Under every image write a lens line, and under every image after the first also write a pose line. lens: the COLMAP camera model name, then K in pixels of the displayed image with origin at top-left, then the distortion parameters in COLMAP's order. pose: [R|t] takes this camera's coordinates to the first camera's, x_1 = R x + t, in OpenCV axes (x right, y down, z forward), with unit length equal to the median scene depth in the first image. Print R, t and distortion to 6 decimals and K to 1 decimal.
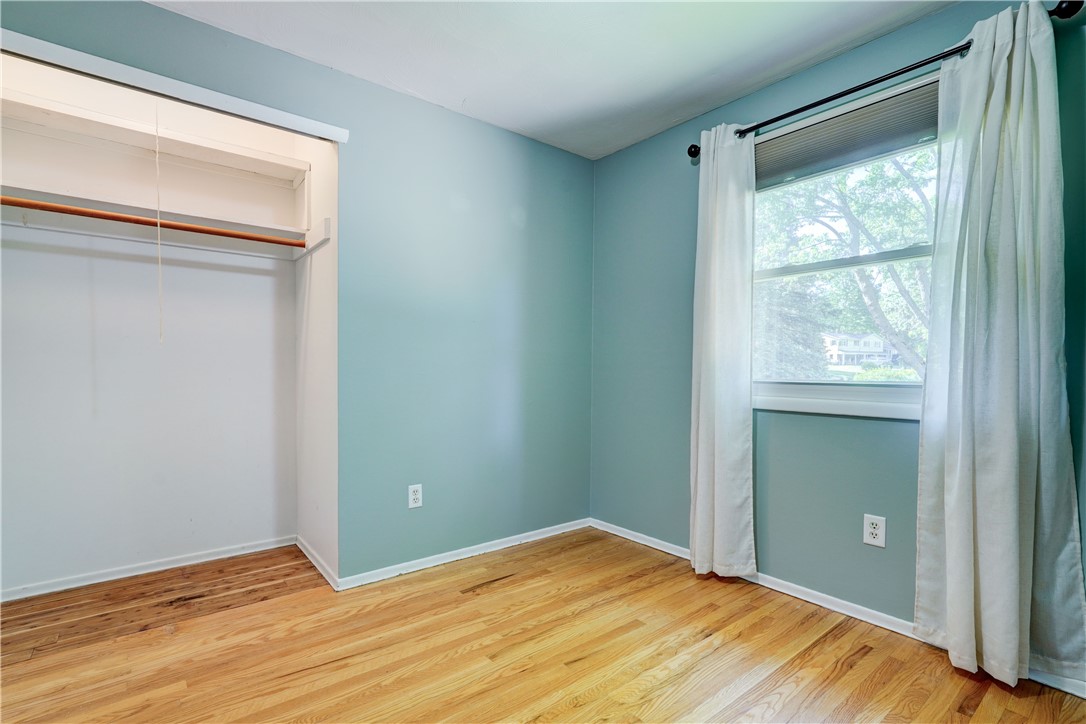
lens RADIAL K [[491.7, 0, 540.6], [0, 491.7, 384.8], [0, 0, 1]] dist [-0.006798, 0.000773]
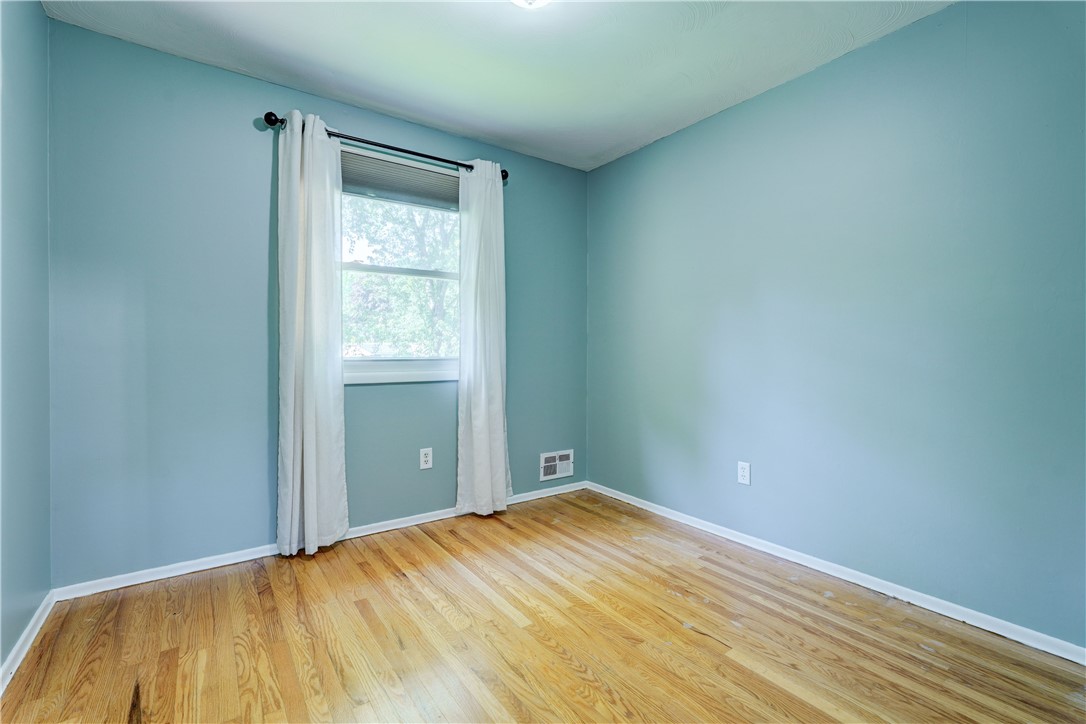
lens RADIAL K [[489.4, 0, 544.3], [0, 489.4, 358.0], [0, 0, 1]] dist [-0.001493, 0.000400]
pose [[0.066509, -0.016486, 0.997650, -0.707089], [0.033881, 0.999324, 0.014255, -0.012665], [-0.997210, 0.032853, 0.067022, 0.503044]]
